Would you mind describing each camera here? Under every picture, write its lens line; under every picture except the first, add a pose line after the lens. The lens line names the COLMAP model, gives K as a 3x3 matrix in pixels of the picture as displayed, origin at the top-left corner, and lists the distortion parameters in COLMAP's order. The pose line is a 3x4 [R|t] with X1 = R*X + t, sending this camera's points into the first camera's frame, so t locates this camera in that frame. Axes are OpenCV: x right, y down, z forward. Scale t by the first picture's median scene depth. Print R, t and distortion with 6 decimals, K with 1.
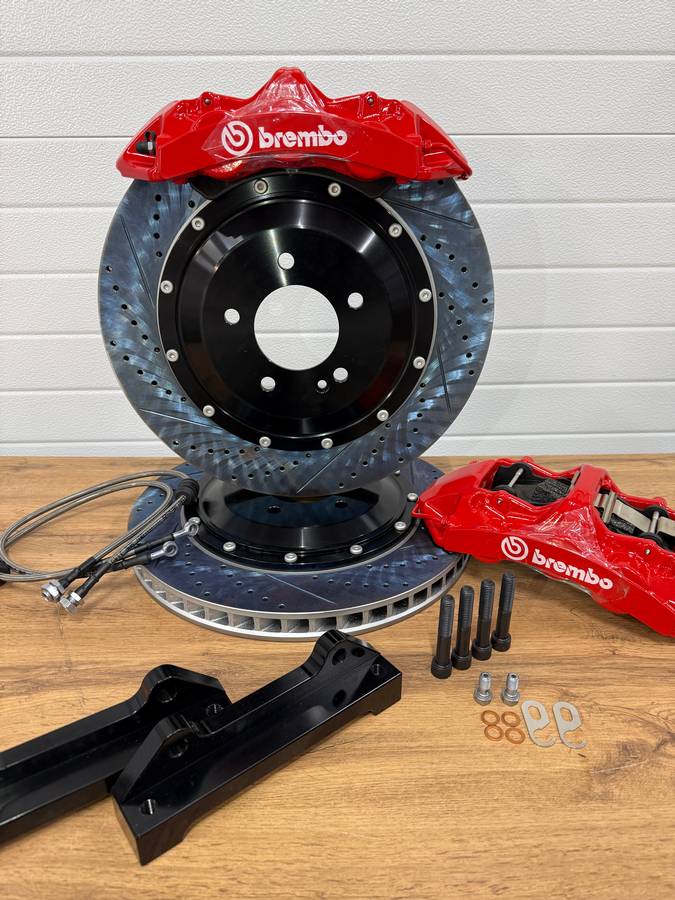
lens RADIAL K [[640.5, 0, 335.4], [0, 640.5, 450.0], [0, 0, 1]] dist [0.003402, -0.008075]
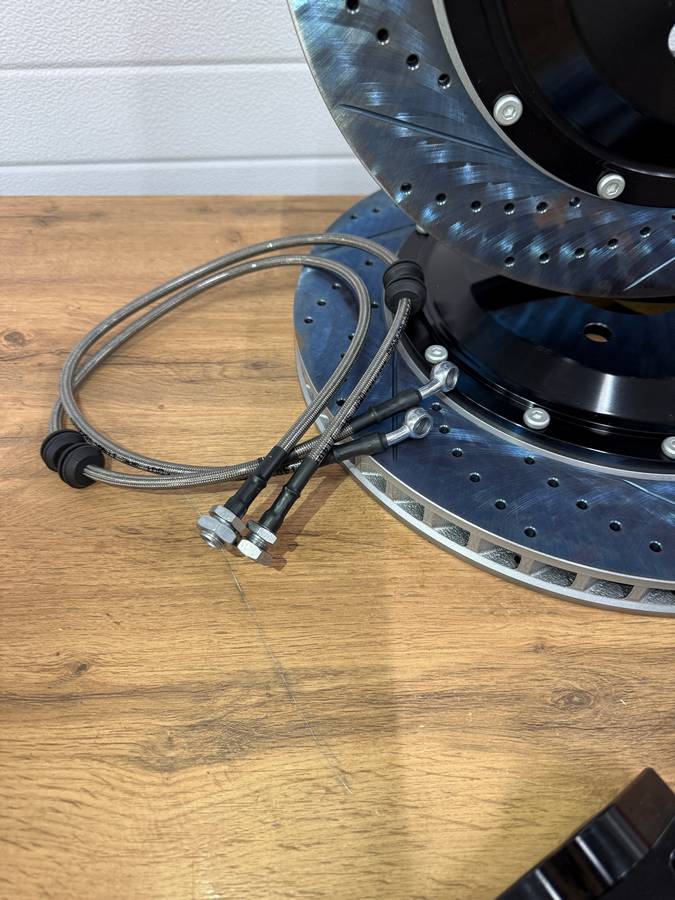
lens RADIAL K [[639.5, 0, 337.5], [0, 639.5, 450.0], [0, 0, 1]] dist [0.060011, -0.113432]
pose [[0.999991, -0.003921, 0.001344, -0.372836], [0.002984, 0.906048, 0.423163, -0.045531], [-0.002877, -0.423156, 0.906052, 0.615021]]
